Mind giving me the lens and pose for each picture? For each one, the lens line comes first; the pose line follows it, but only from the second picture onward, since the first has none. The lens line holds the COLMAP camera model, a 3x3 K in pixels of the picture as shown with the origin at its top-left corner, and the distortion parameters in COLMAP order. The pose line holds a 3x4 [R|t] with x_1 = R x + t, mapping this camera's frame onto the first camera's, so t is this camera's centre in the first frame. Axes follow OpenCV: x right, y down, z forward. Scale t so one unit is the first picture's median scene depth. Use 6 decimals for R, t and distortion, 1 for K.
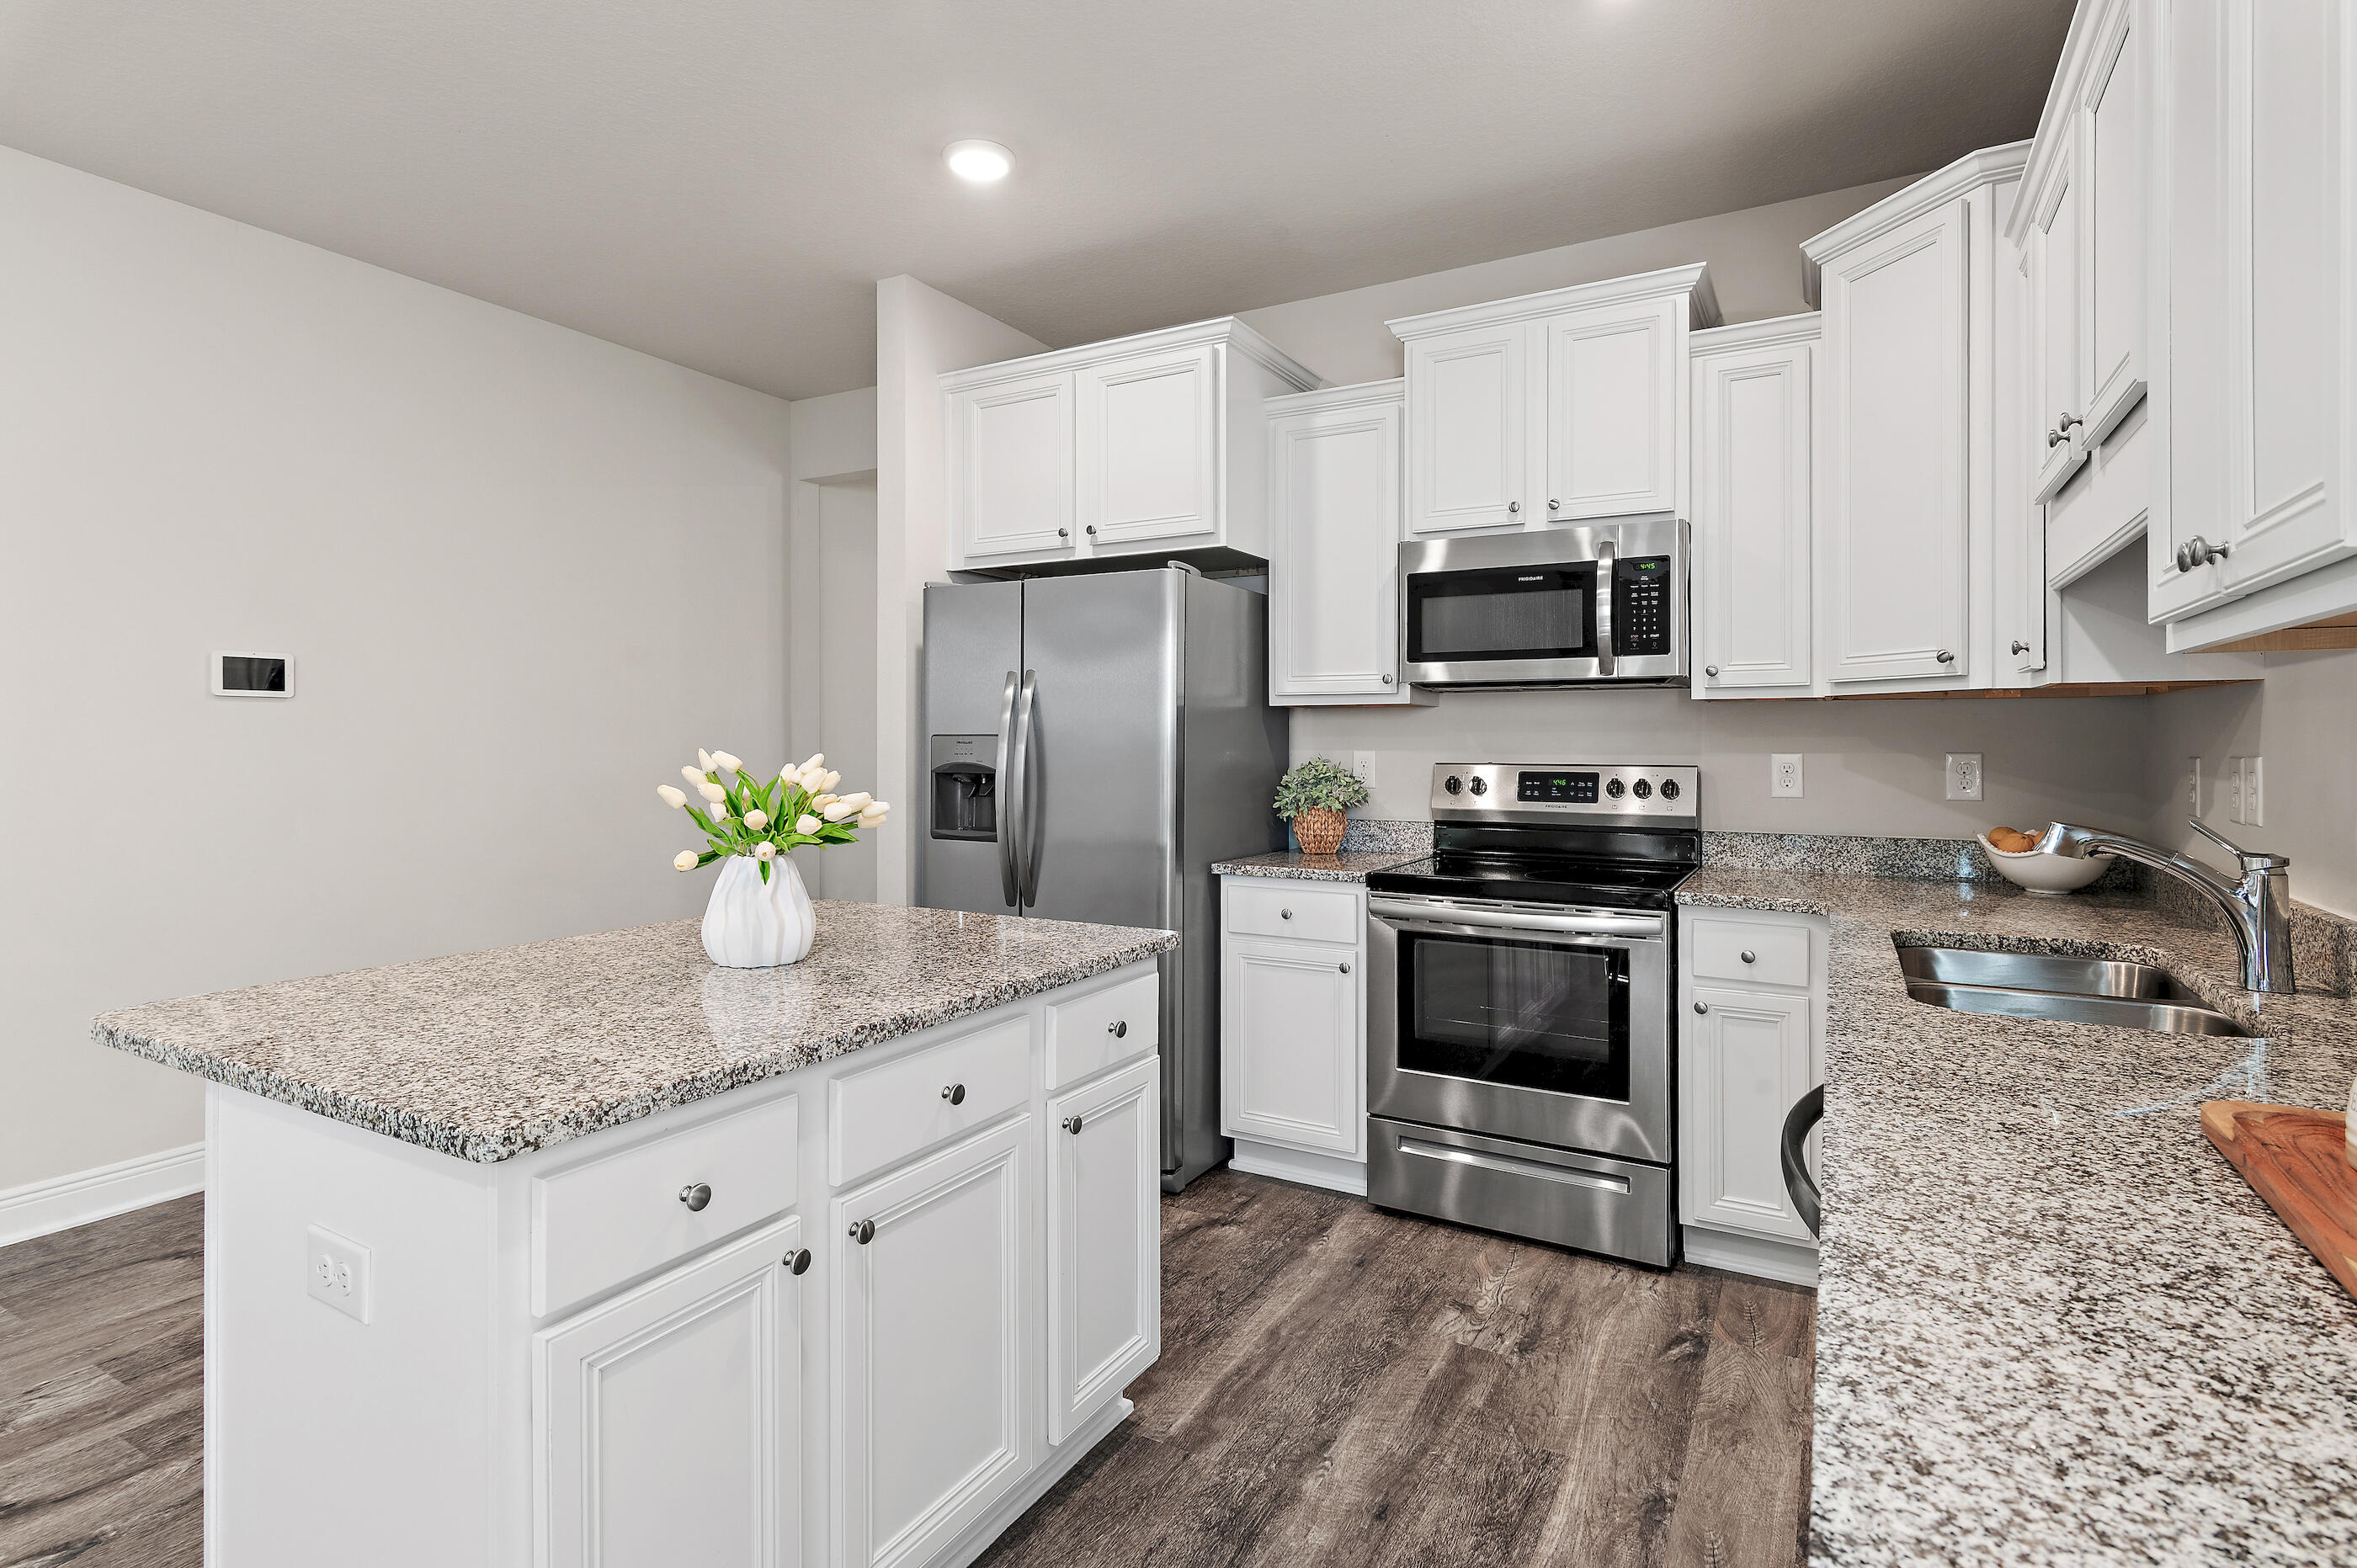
lens RADIAL K [[1157.9, 0, 1184.7], [0, 1157.9, 741.9], [0, 0, 1]] dist [0.002072, -0.000046]
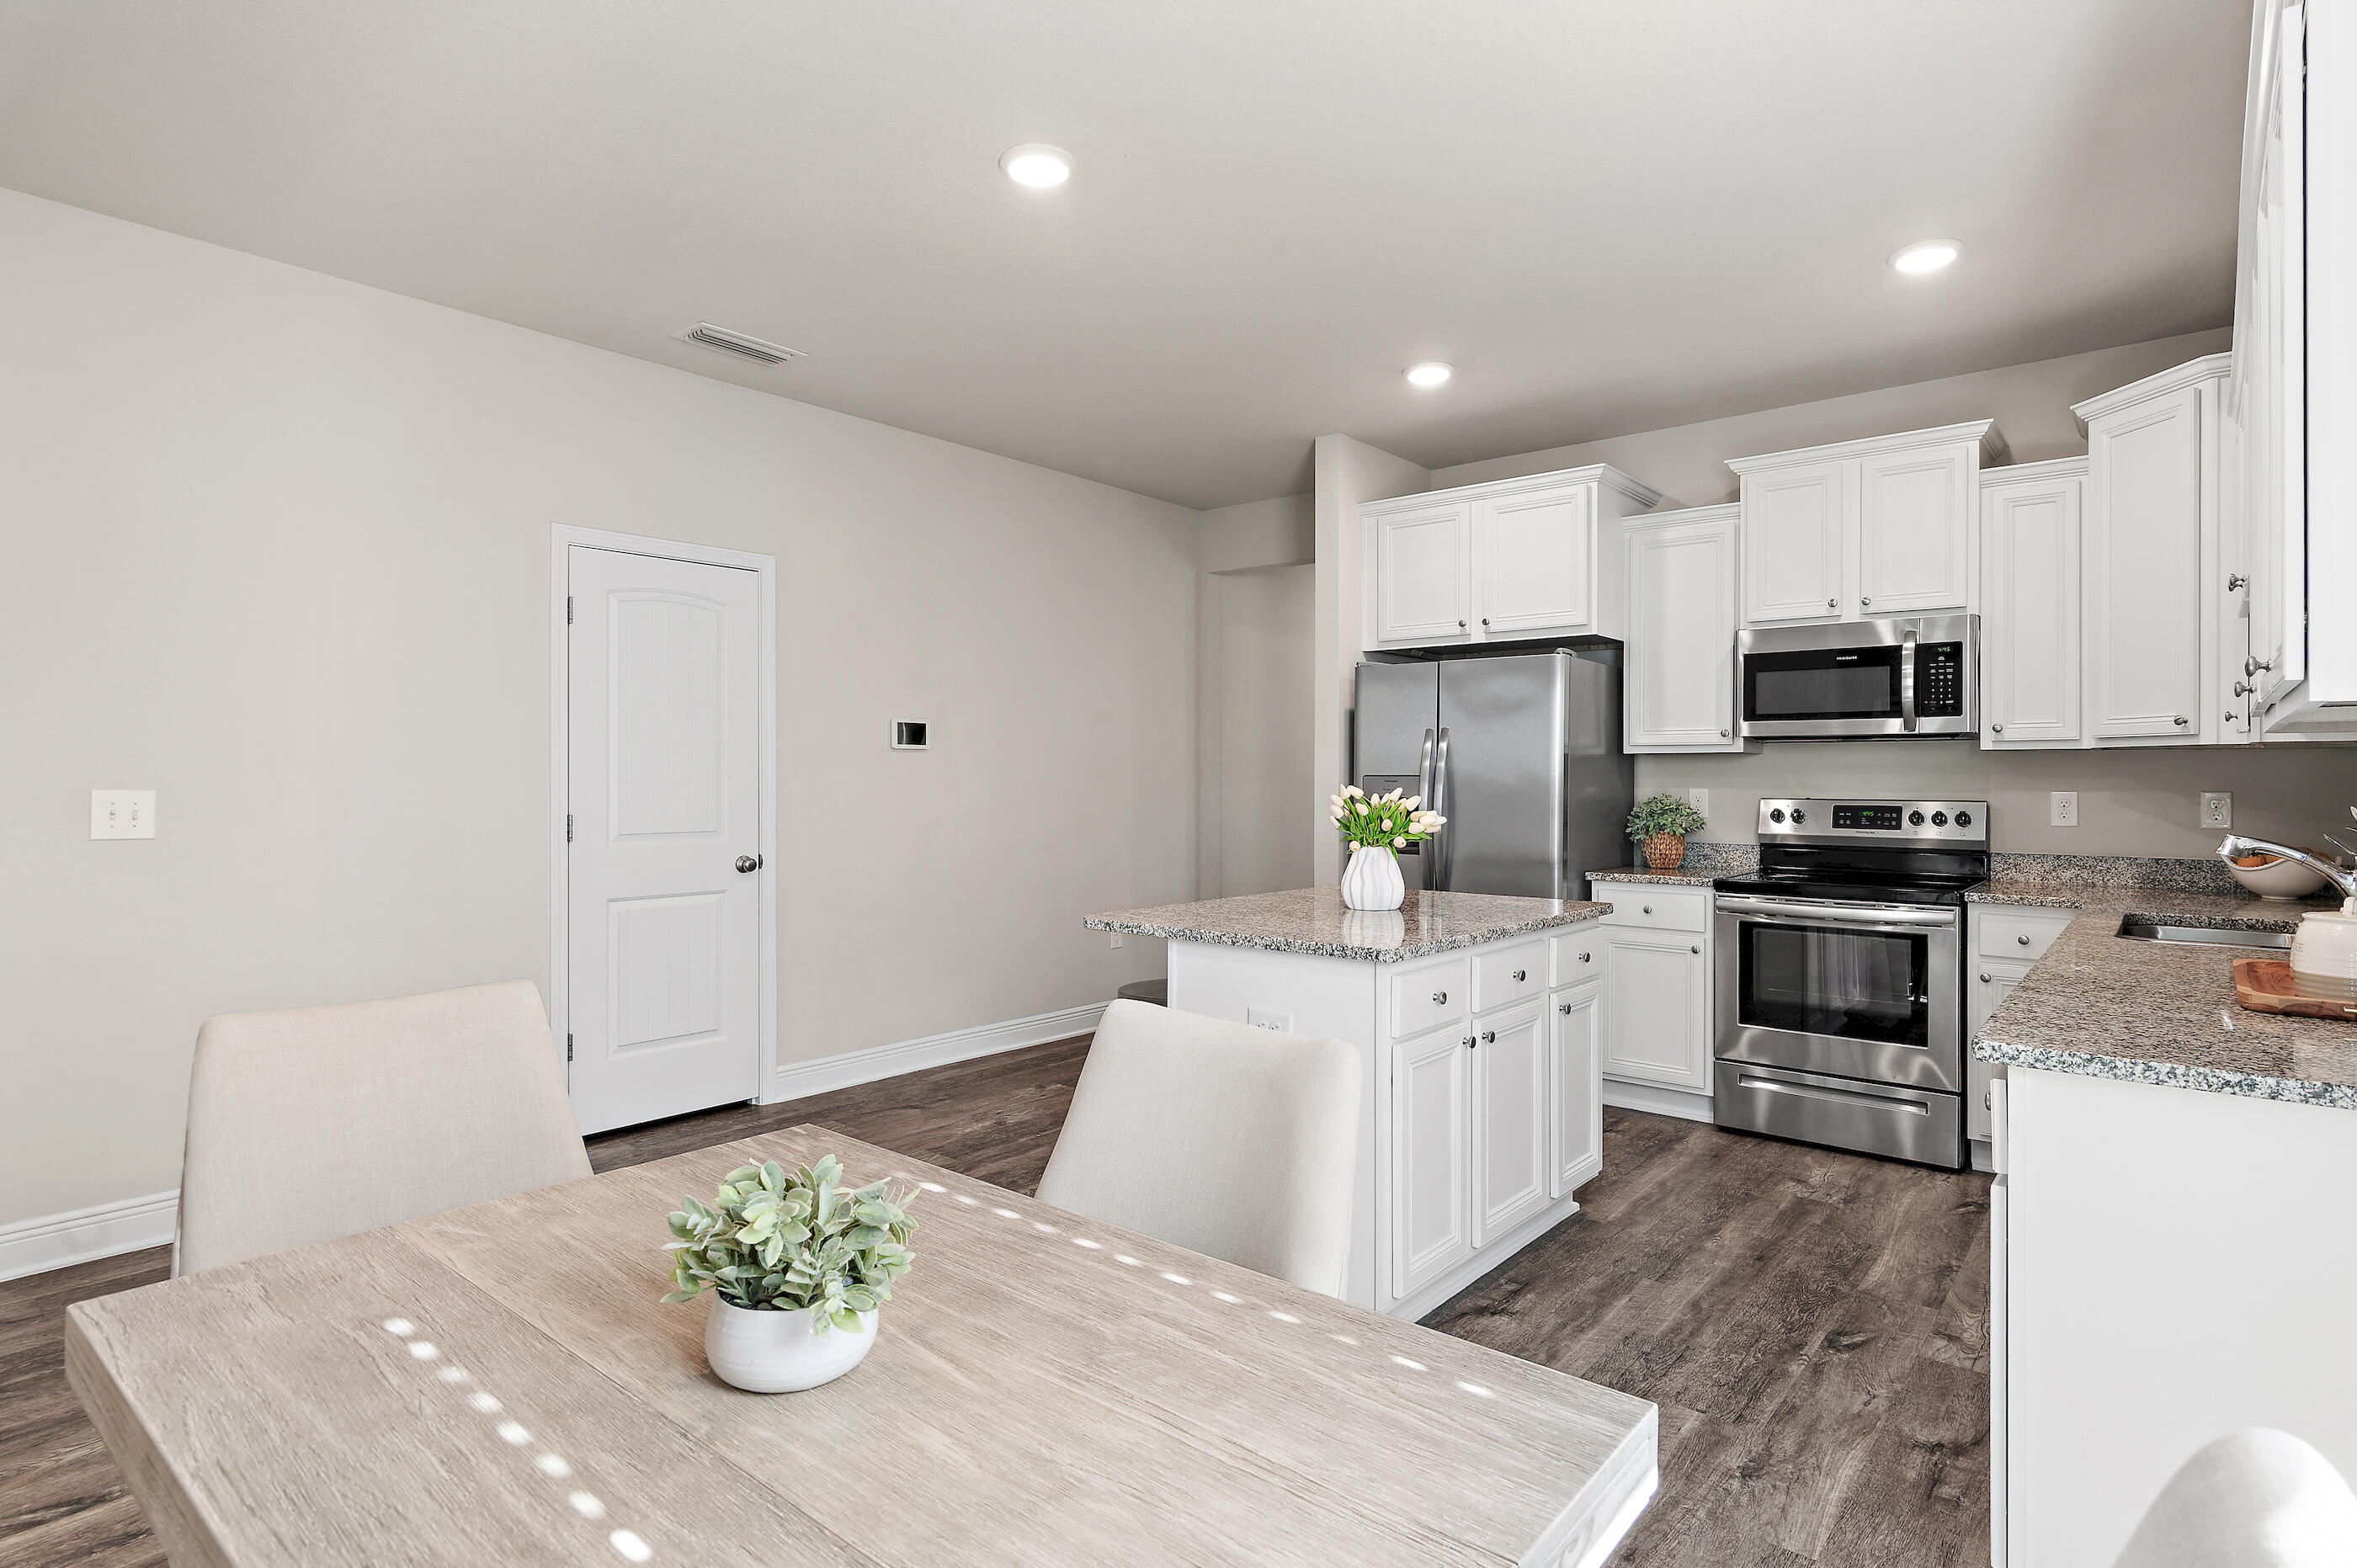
lens RADIAL K [[1204.7, 0, 1183.0], [0, 1204.7, 781.3], [0, 0, 1]] dist [-0.000869, -0.001480]
pose [[0.982784, 0.002699, -0.184737, -0.188820], [-0.002561, 0.999996, 0.000988, -0.000035], [0.184739, -0.000498, 0.982787, -0.483149]]
